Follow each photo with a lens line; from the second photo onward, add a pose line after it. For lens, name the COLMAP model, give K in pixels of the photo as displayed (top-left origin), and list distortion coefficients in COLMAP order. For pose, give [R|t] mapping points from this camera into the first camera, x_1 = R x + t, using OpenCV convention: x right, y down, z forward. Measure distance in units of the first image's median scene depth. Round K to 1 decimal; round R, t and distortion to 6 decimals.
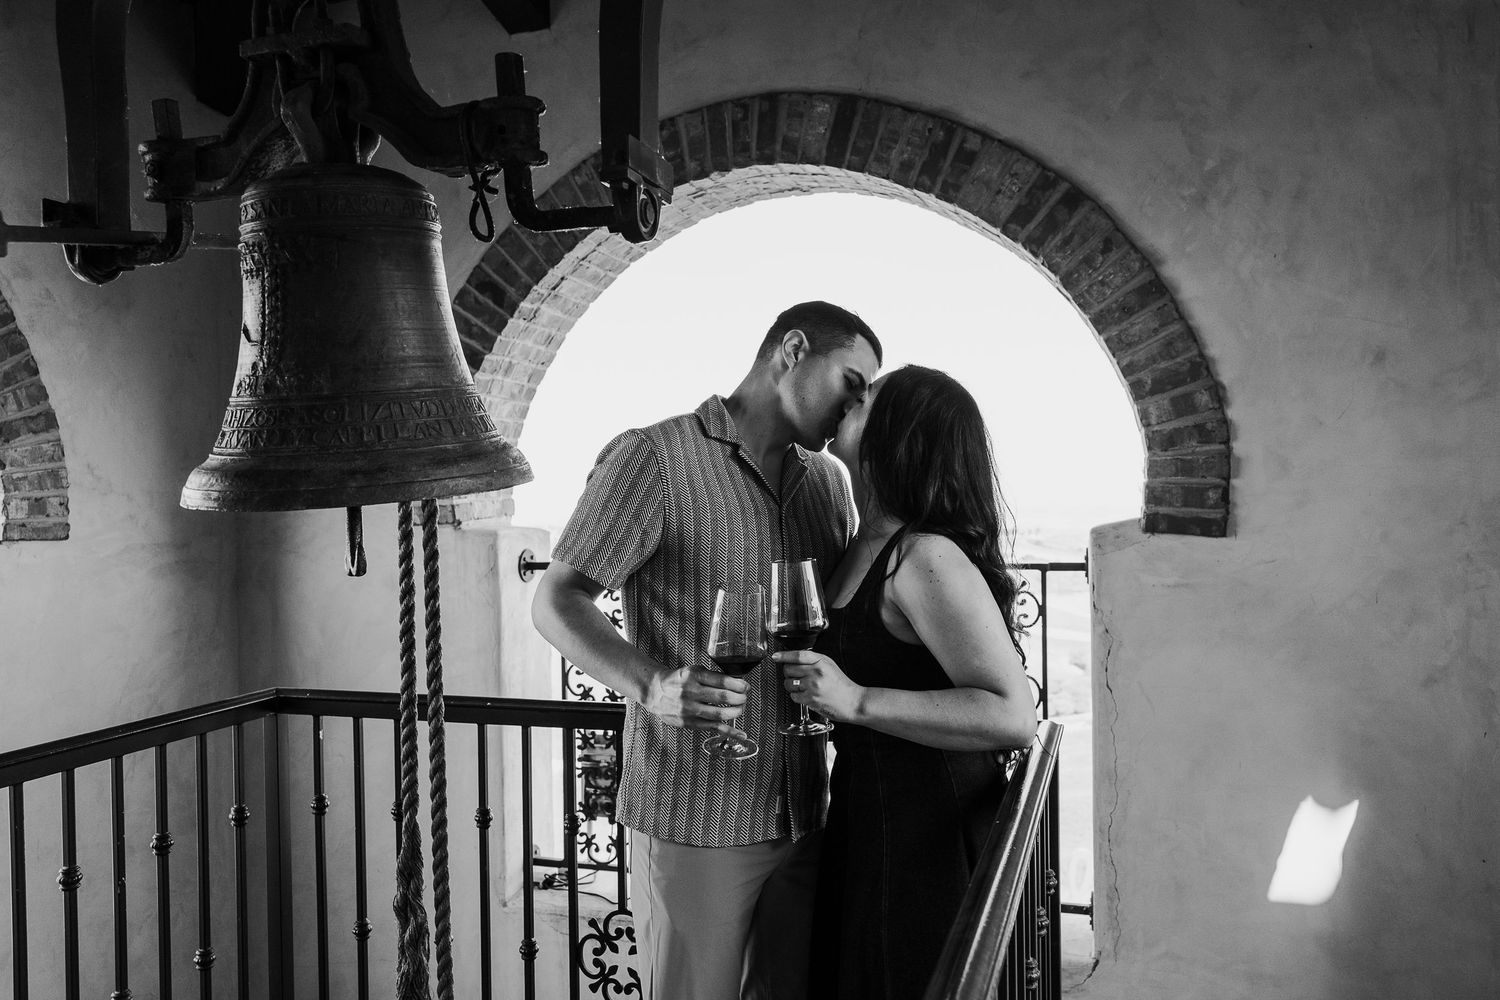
lens RADIAL K [[1186.7, 0, 754.2], [0, 1186.7, 508.4], [0, 0, 1]] dist [0.004303, -0.008432]
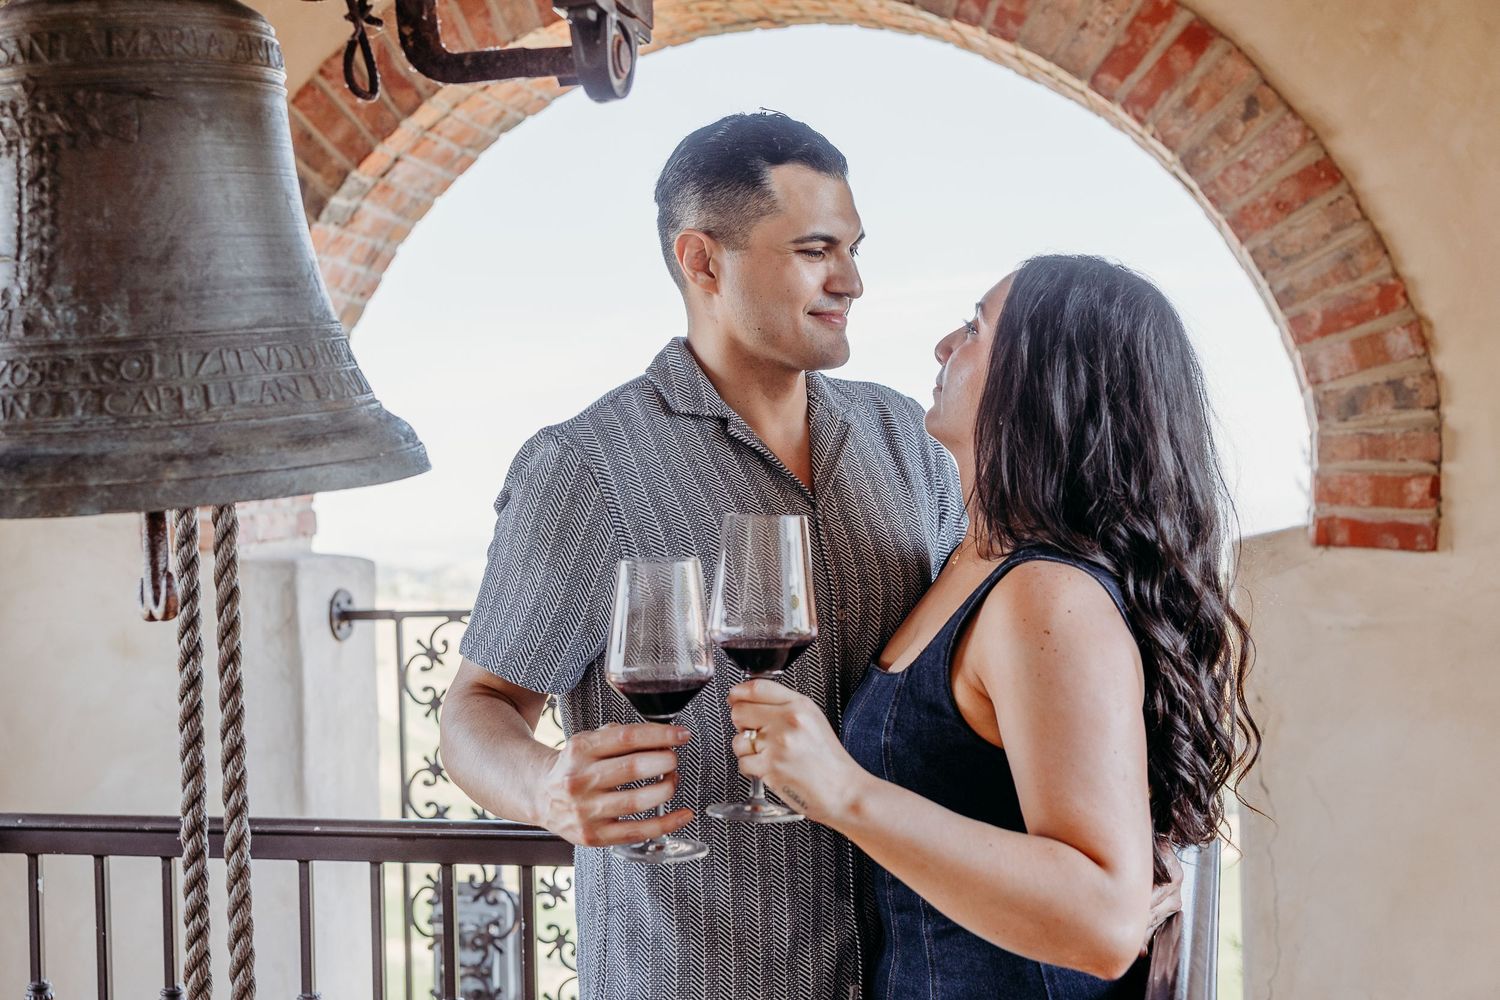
lens RADIAL K [[1901.6, 0, 747.0], [0, 1901.6, 501.2], [0, 0, 1]] dist [-0.000067, 0.000000]
pose [[0.998141, -0.012117, 0.059735, -0.044881], [0.012980, 0.999817, -0.014087, 0.006082], [-0.059553, 0.014836, 0.998115, -0.023812]]
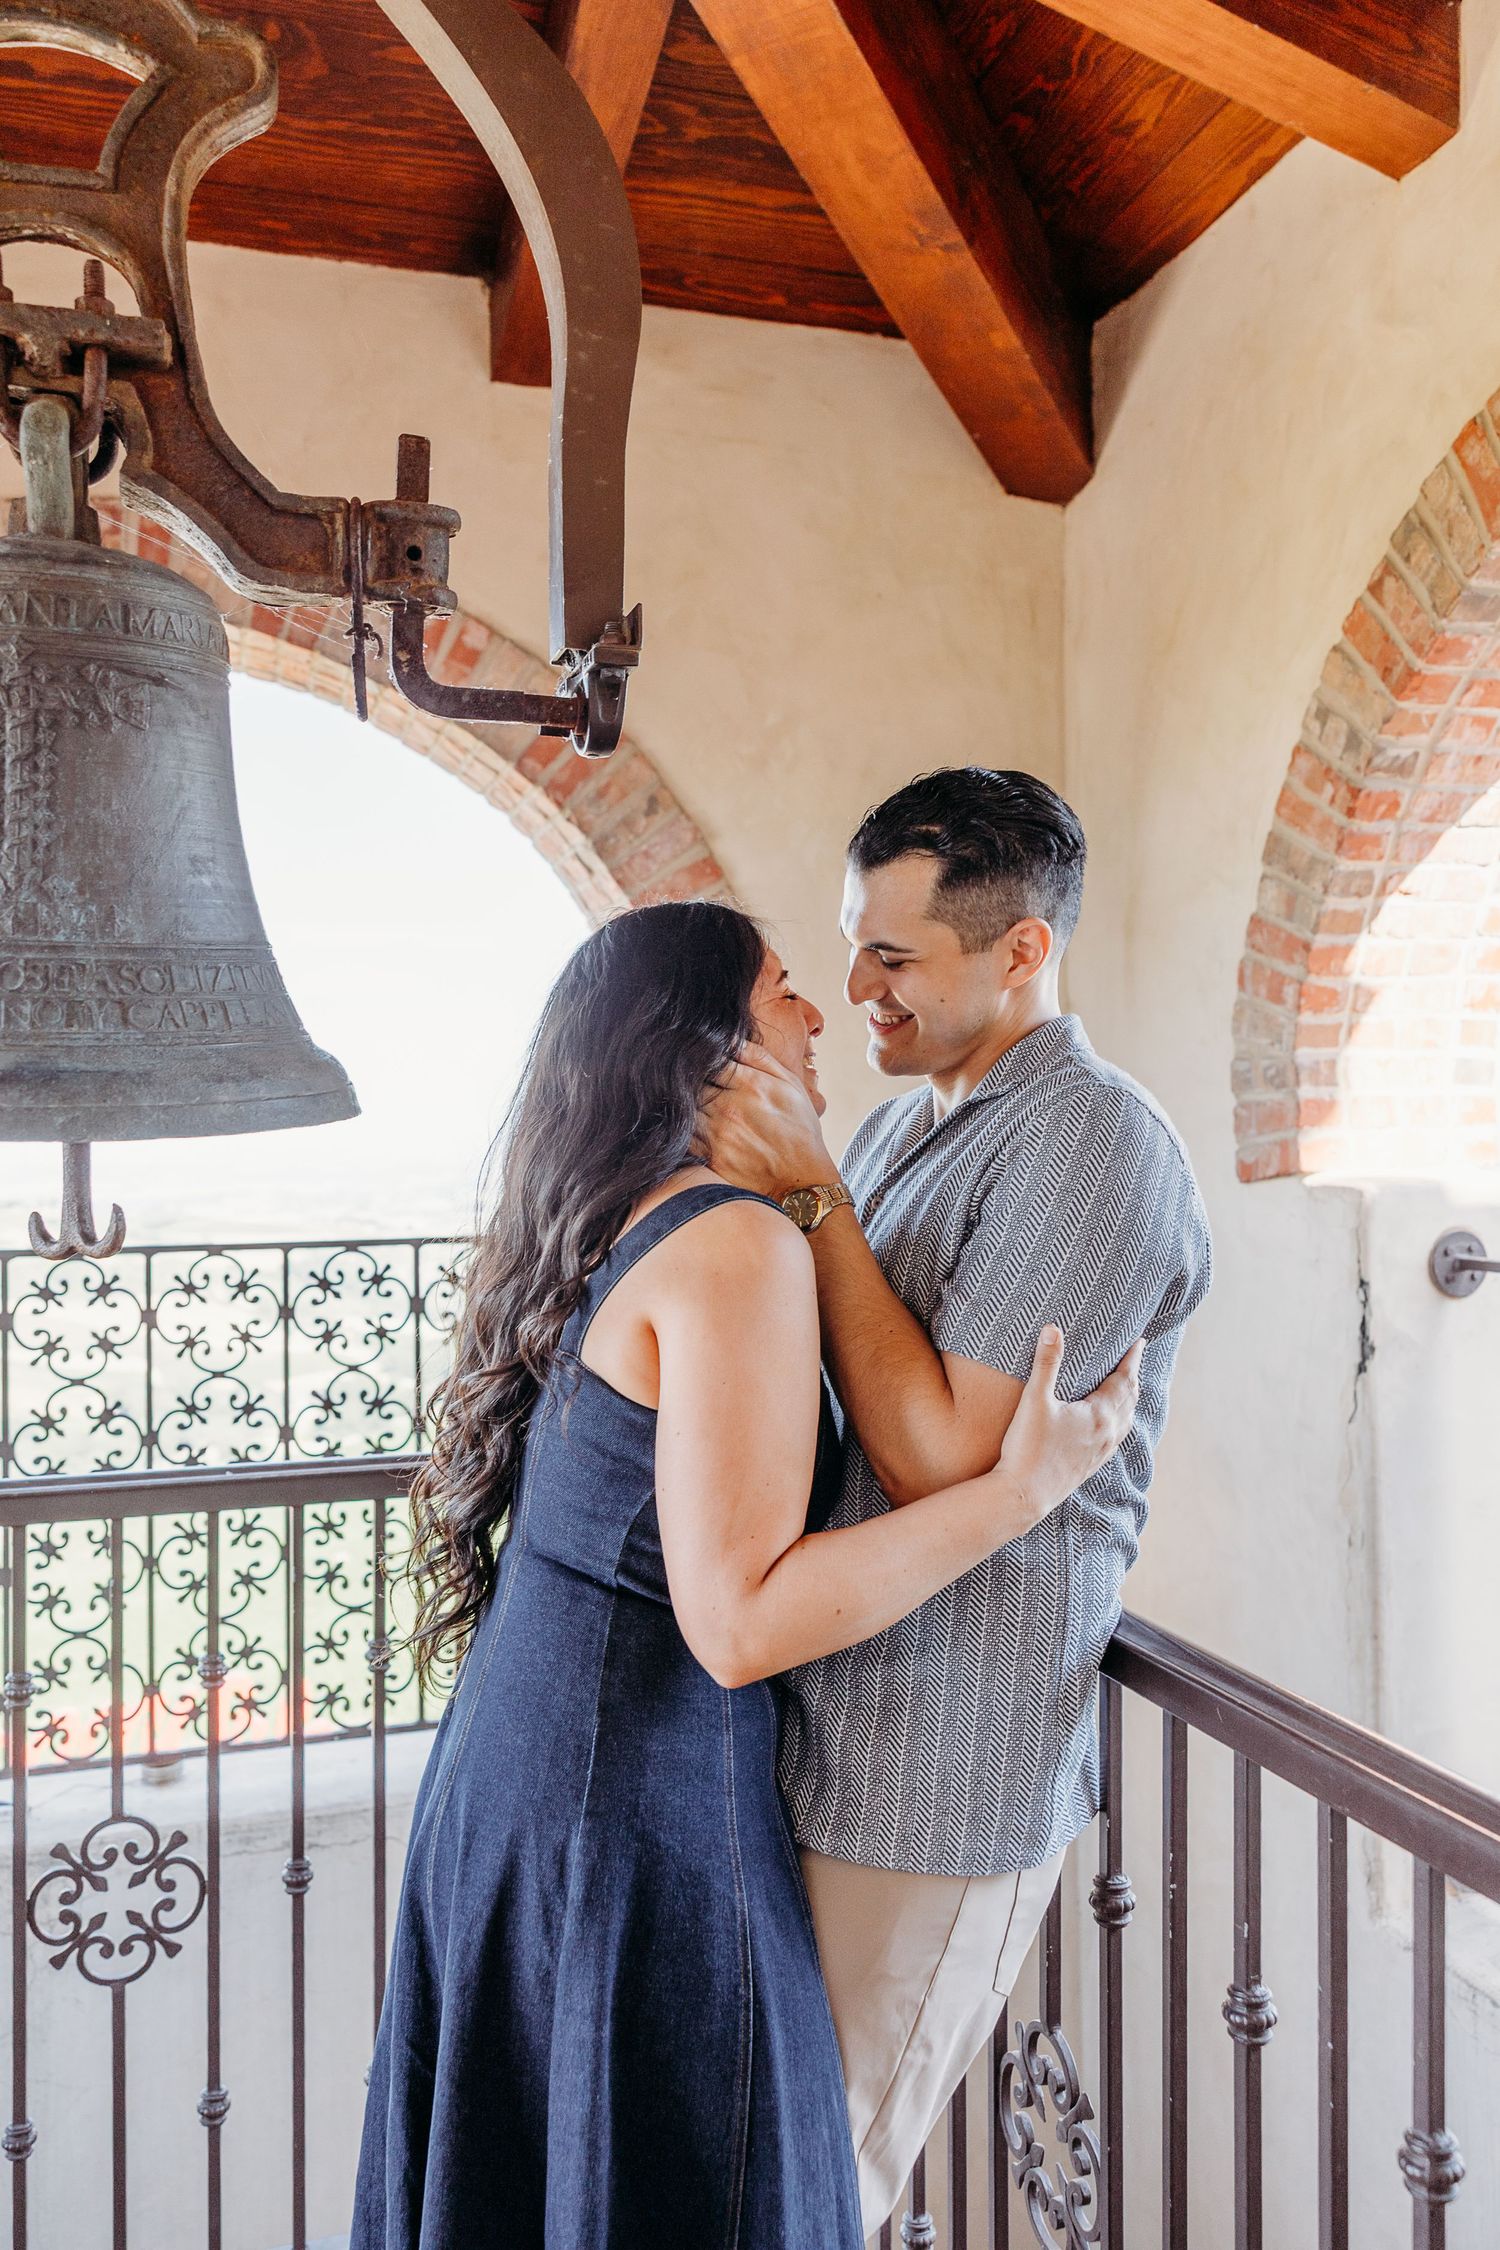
lens RADIAL K [[1780.1, 0, 757.9], [0, 1780.1, 1132.6], [0, 0, 1]] dist [0.004303, -0.008432]
pose [[0.796965, 0.005870, 0.603996, -0.336226], [0.006729, 0.999804, -0.018595, 0.007932], [-0.603987, 0.018884, 0.796770, 0.062780]]
